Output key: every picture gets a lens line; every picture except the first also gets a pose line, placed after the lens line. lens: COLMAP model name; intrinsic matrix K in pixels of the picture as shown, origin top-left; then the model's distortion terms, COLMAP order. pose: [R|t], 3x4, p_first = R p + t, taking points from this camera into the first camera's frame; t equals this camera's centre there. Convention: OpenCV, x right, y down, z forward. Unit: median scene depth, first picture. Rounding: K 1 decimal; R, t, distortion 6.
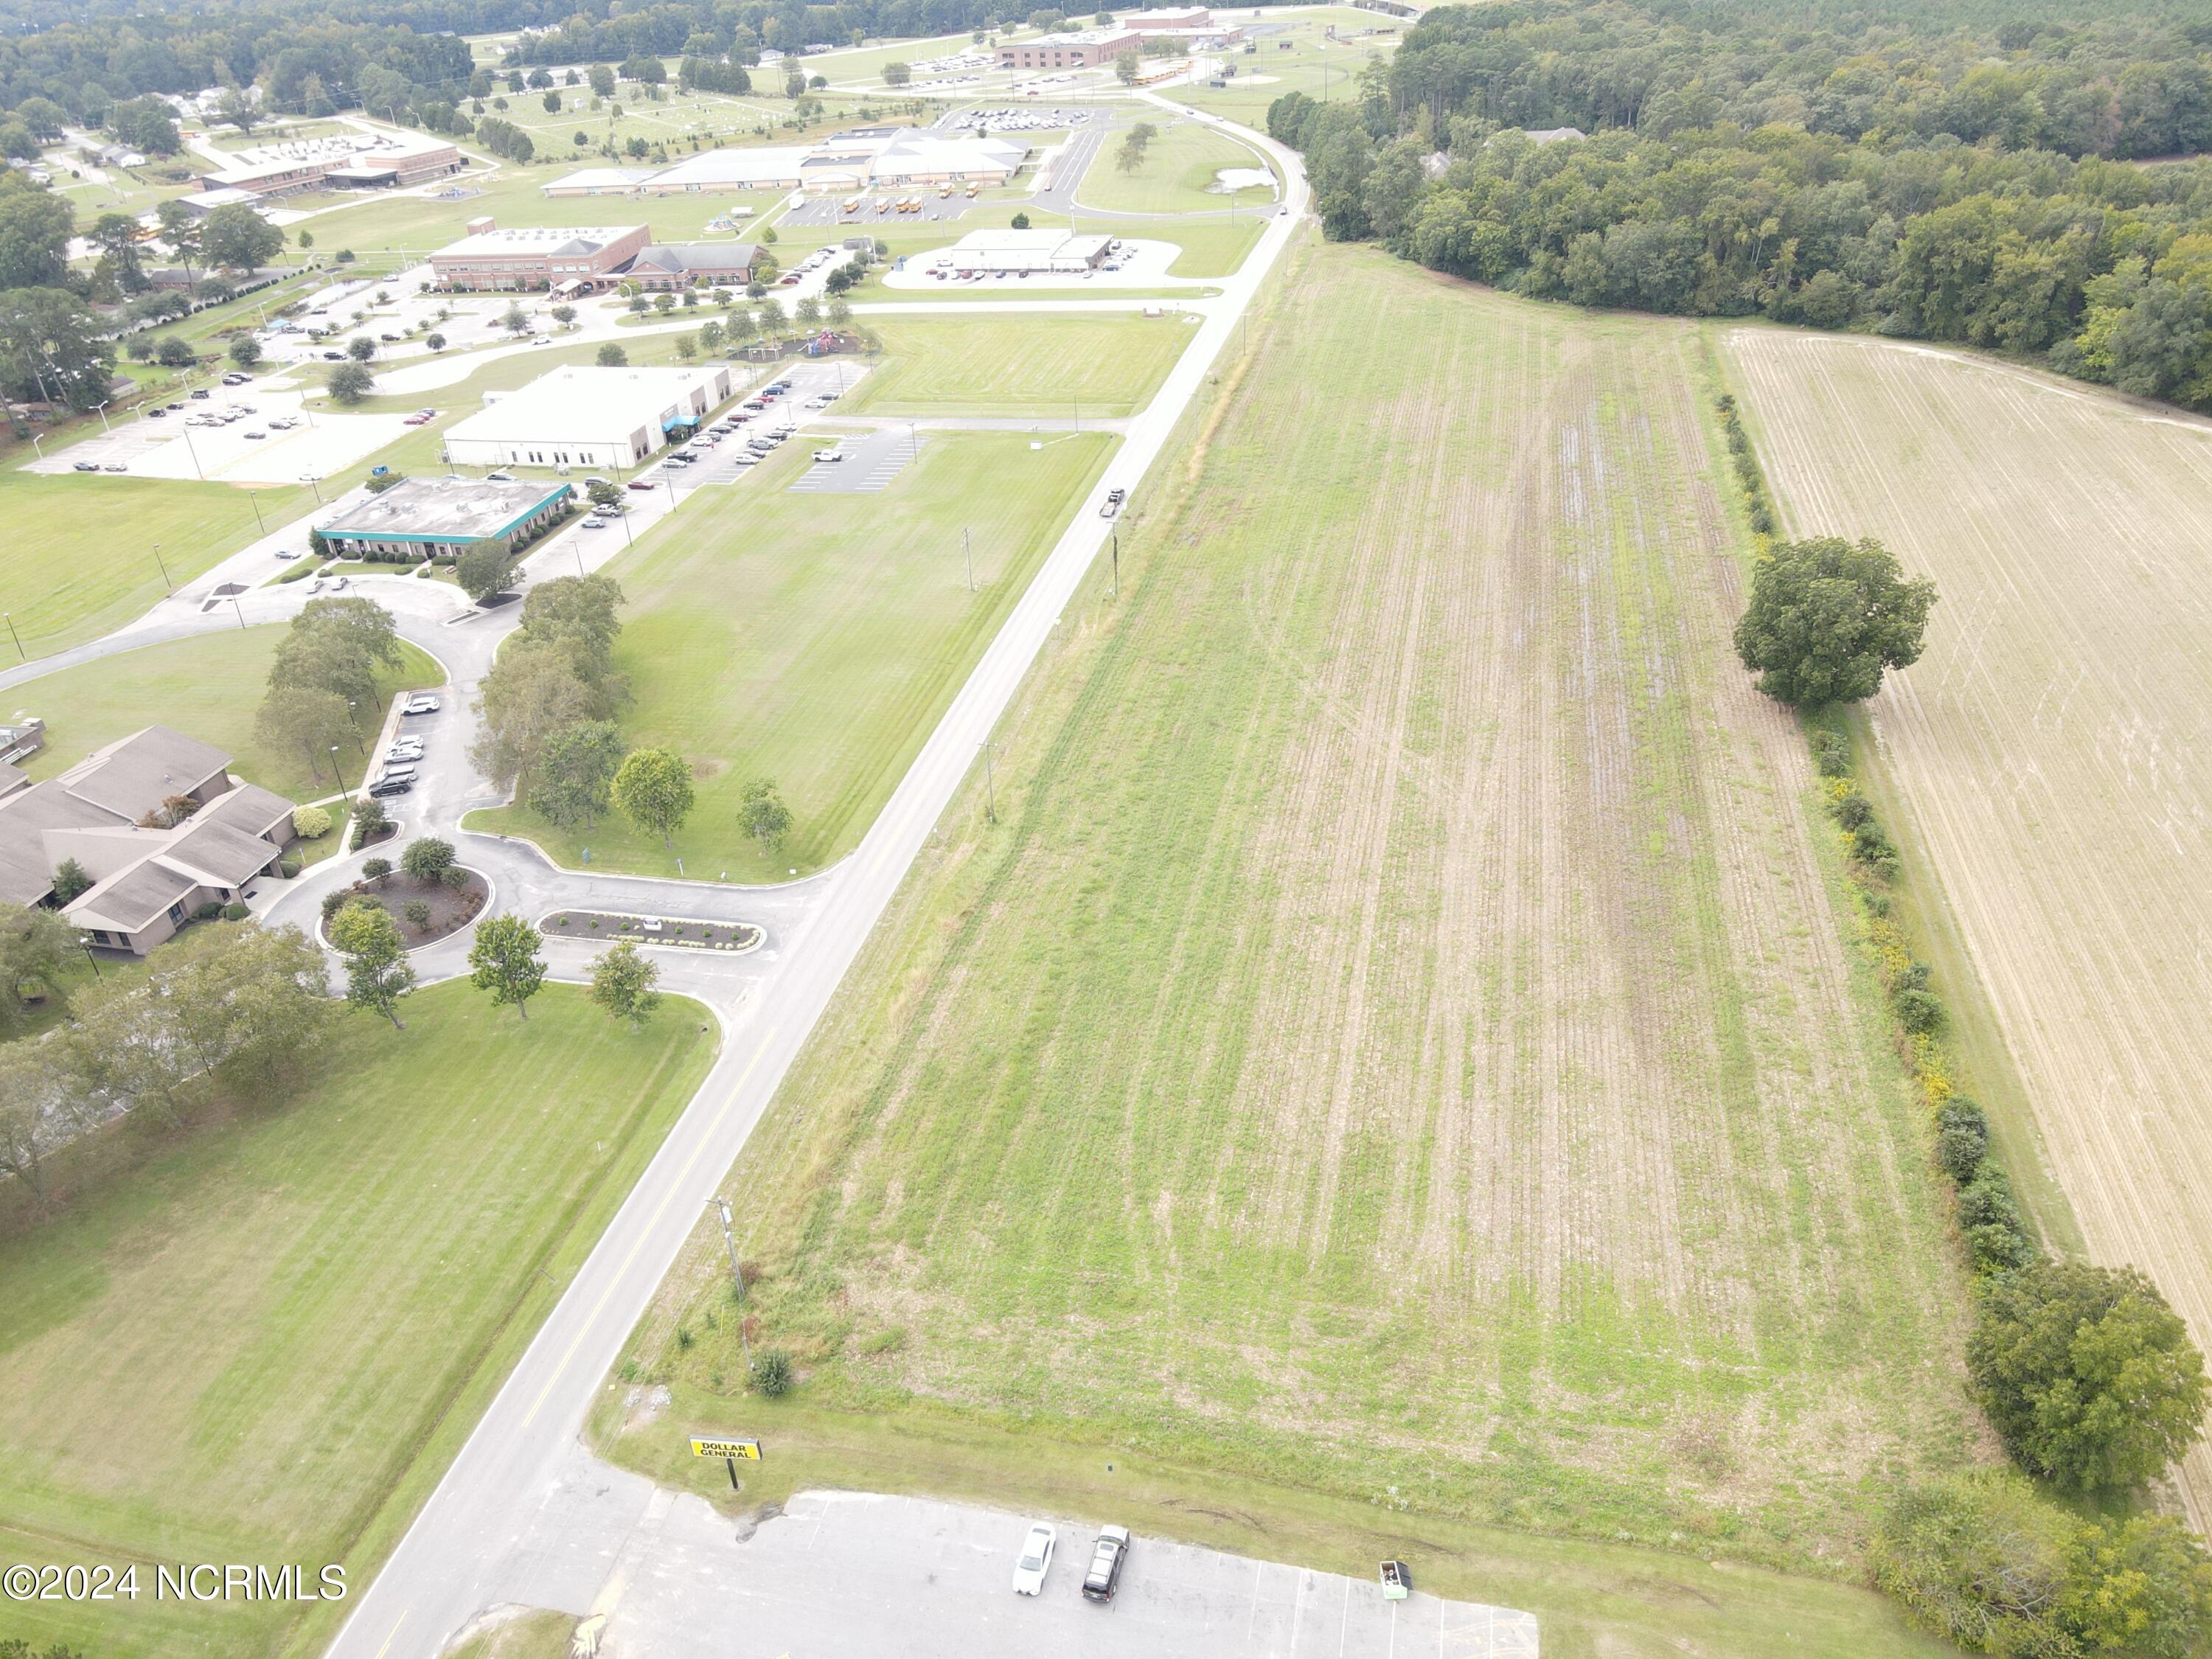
lens RADIAL K [[1592.3, 0, 1099.4], [0, 1592.3, 865.7], [0, 0, 1]] dist [-0.006169, 0.038330]
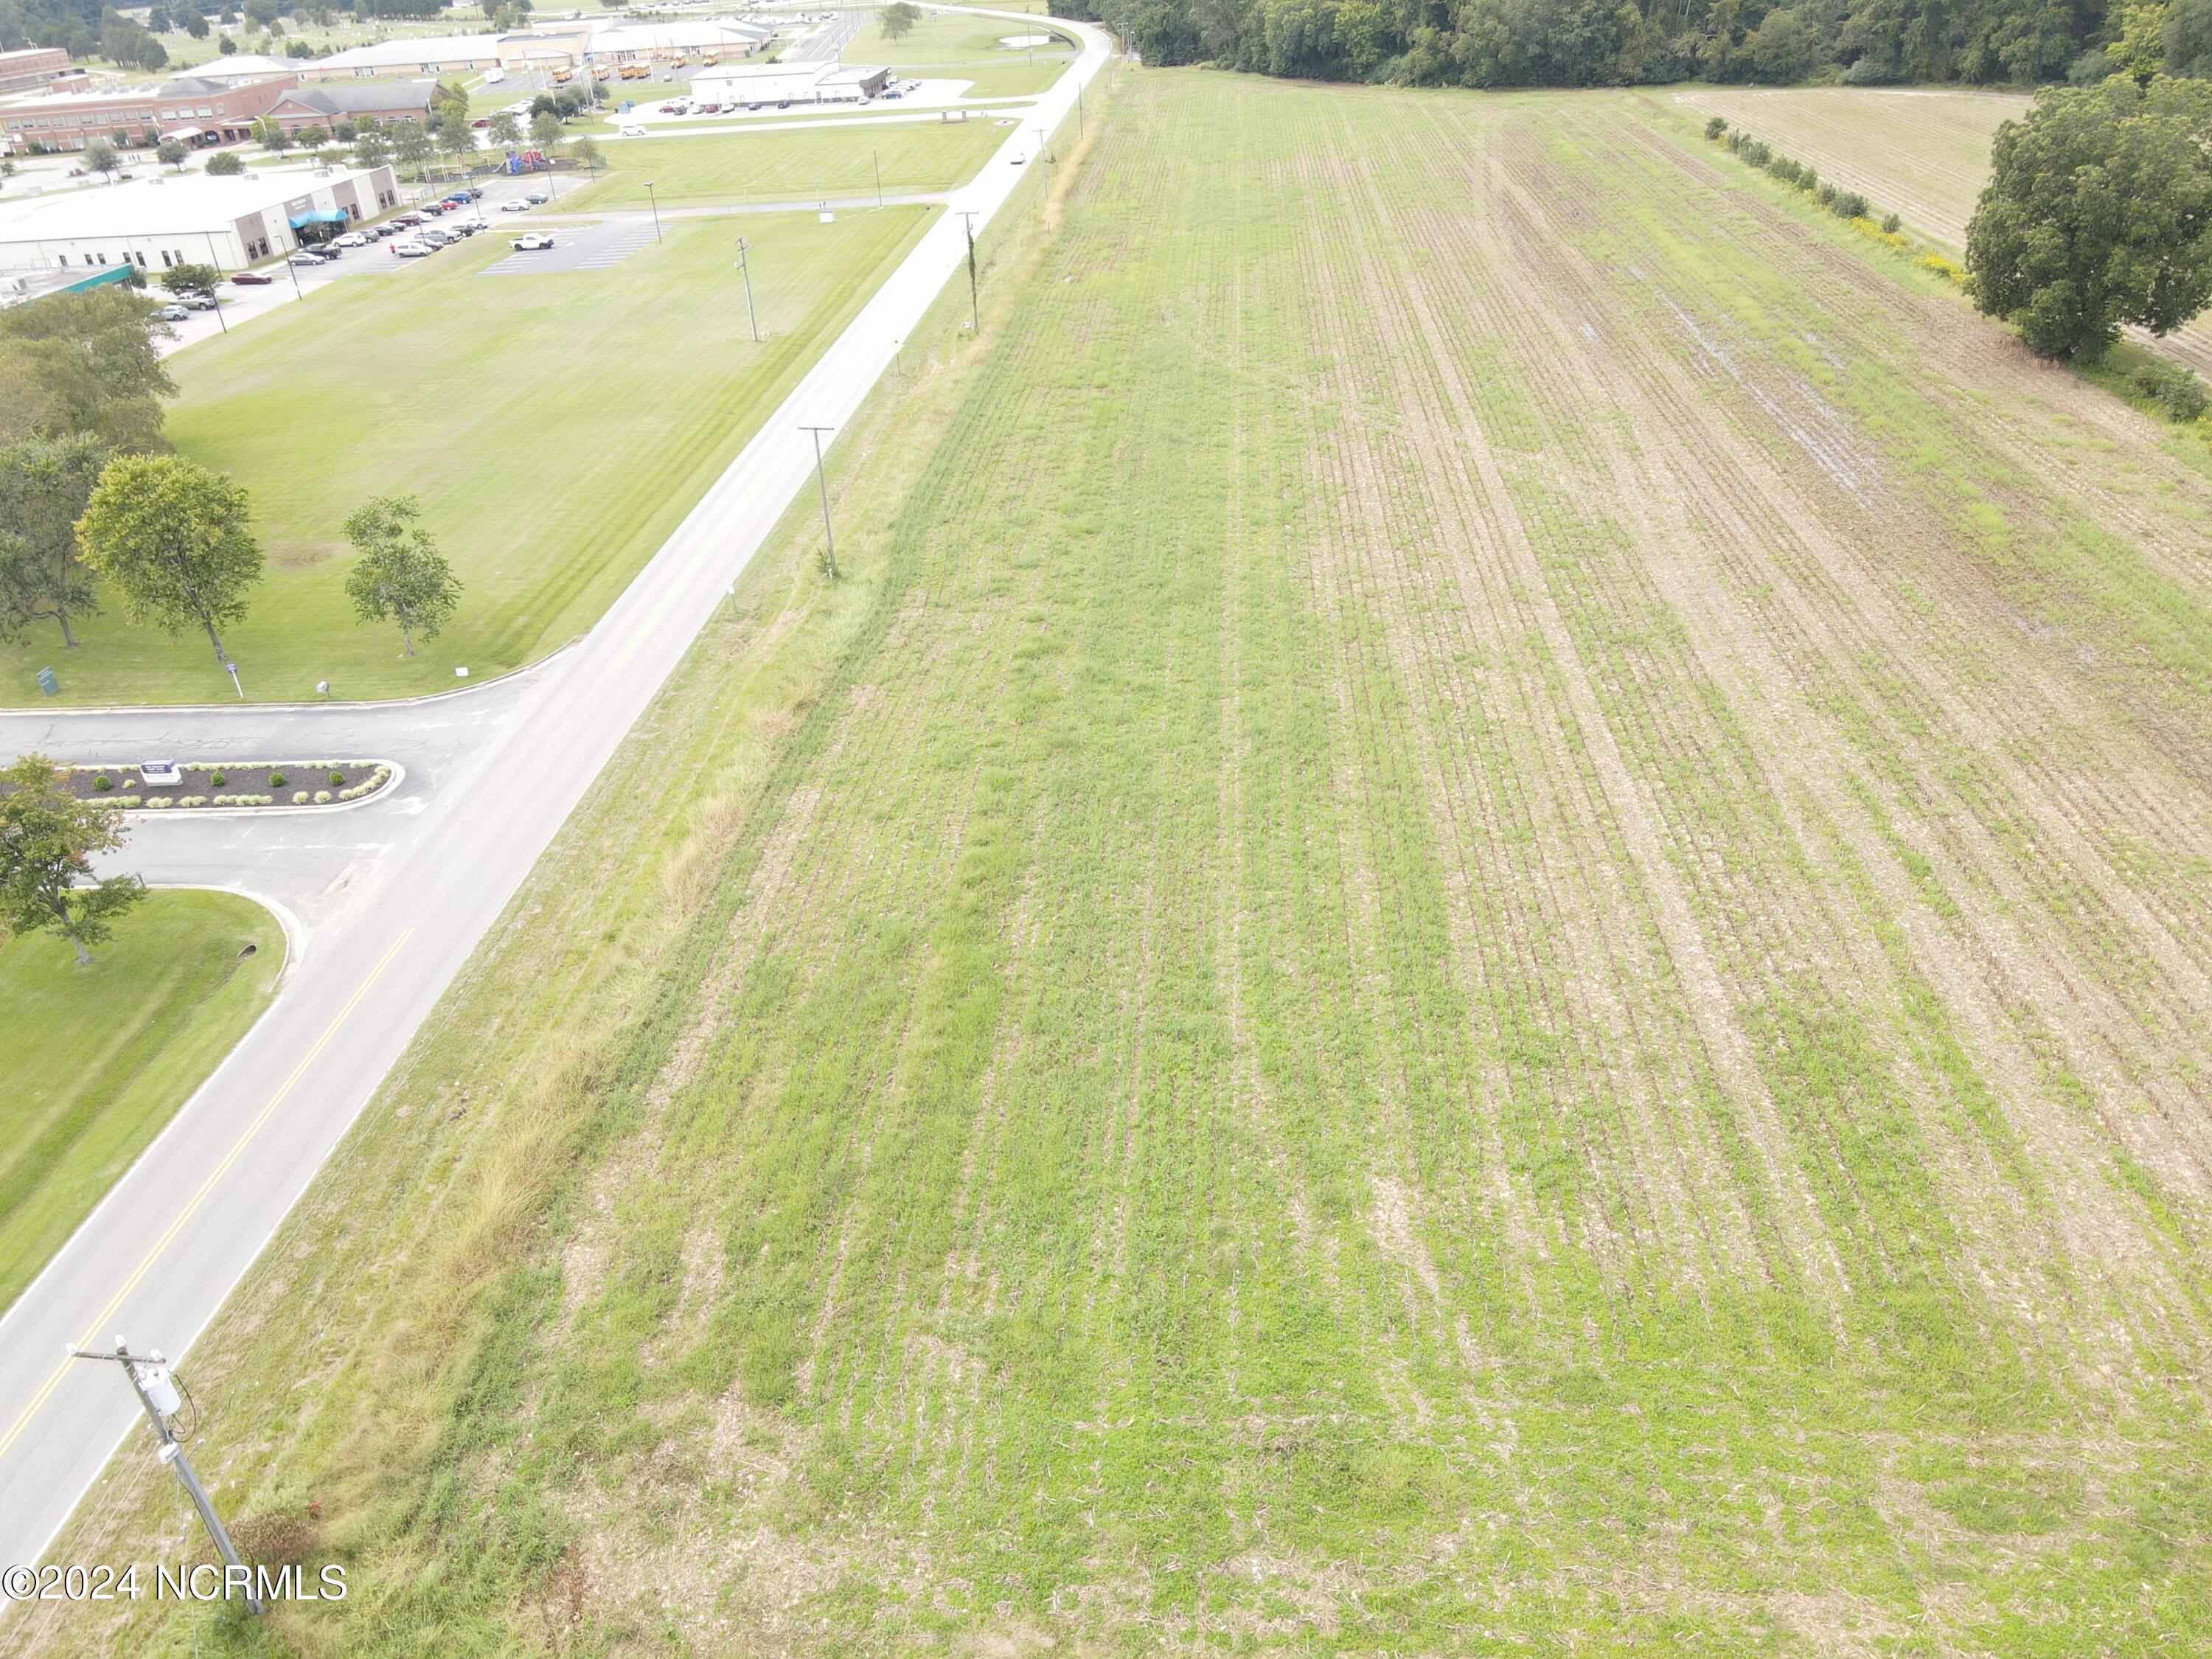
lens RADIAL K [[1616.6, 0, 1101.7], [0, 1616.6, 836.6], [0, 0, 1]] dist [0.018219, -0.000582]
pose [[0.988631, -0.079136, 0.127850, -0.060935], [0.083953, 0.995932, -0.032731, 0.101118], [-0.124740, 0.043092, 0.991253, 0.483036]]
